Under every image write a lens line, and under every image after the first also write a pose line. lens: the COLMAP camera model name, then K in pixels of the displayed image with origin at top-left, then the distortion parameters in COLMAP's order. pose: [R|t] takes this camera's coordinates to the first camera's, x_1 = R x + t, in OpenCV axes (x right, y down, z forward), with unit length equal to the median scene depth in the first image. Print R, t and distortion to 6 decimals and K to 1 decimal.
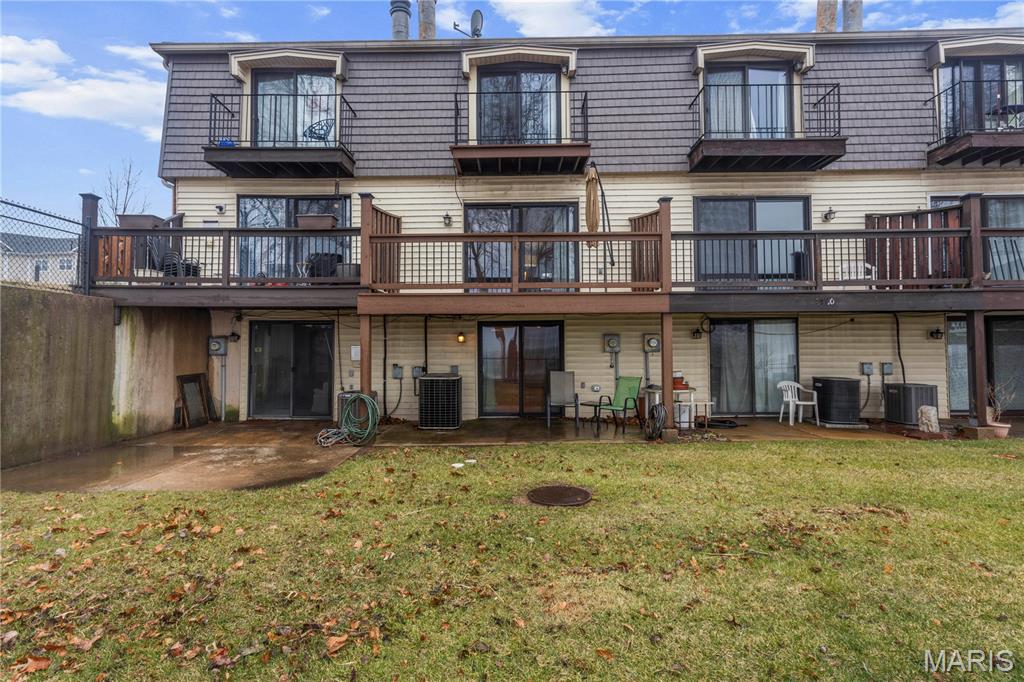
lens RADIAL K [[487.8, 0, 511.7], [0, 487.8, 337.3], [0, 0, 1]] dist [0.002004, 0.000415]
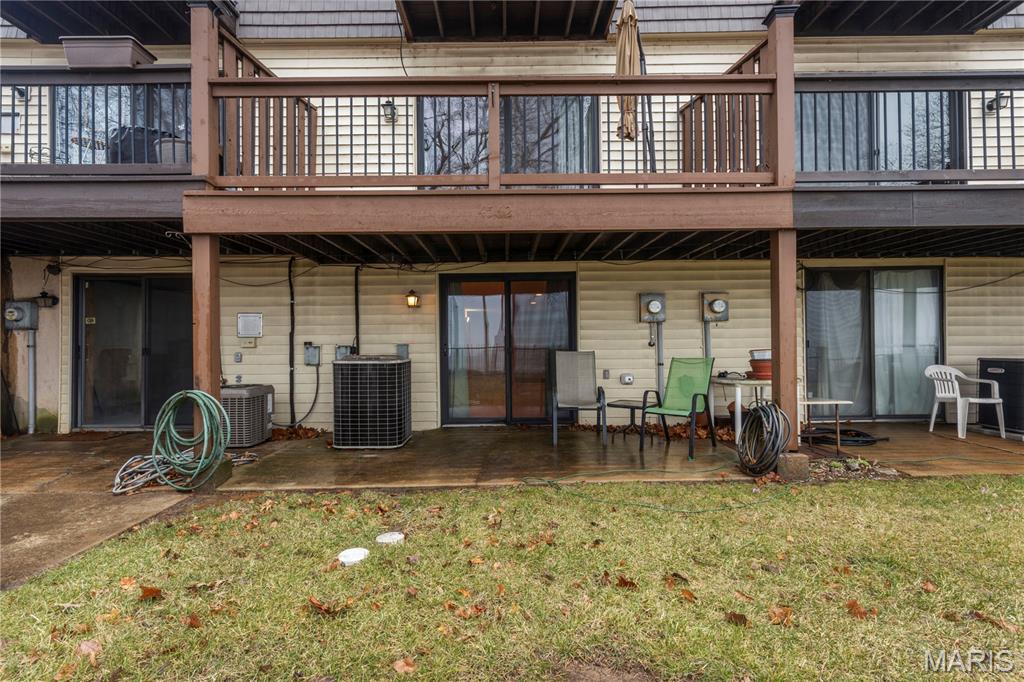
lens RADIAL K [[487.8, 0, 510.2], [0, 487.8, 343.2], [0, 0, 1]] dist [0.002004, 0.000415]
pose [[0.999906, -0.004343, 0.012983, 0.013288], [0.004091, 0.999803, 0.019411, 0.045175], [-0.013065, -0.019356, 0.999727, 0.369783]]
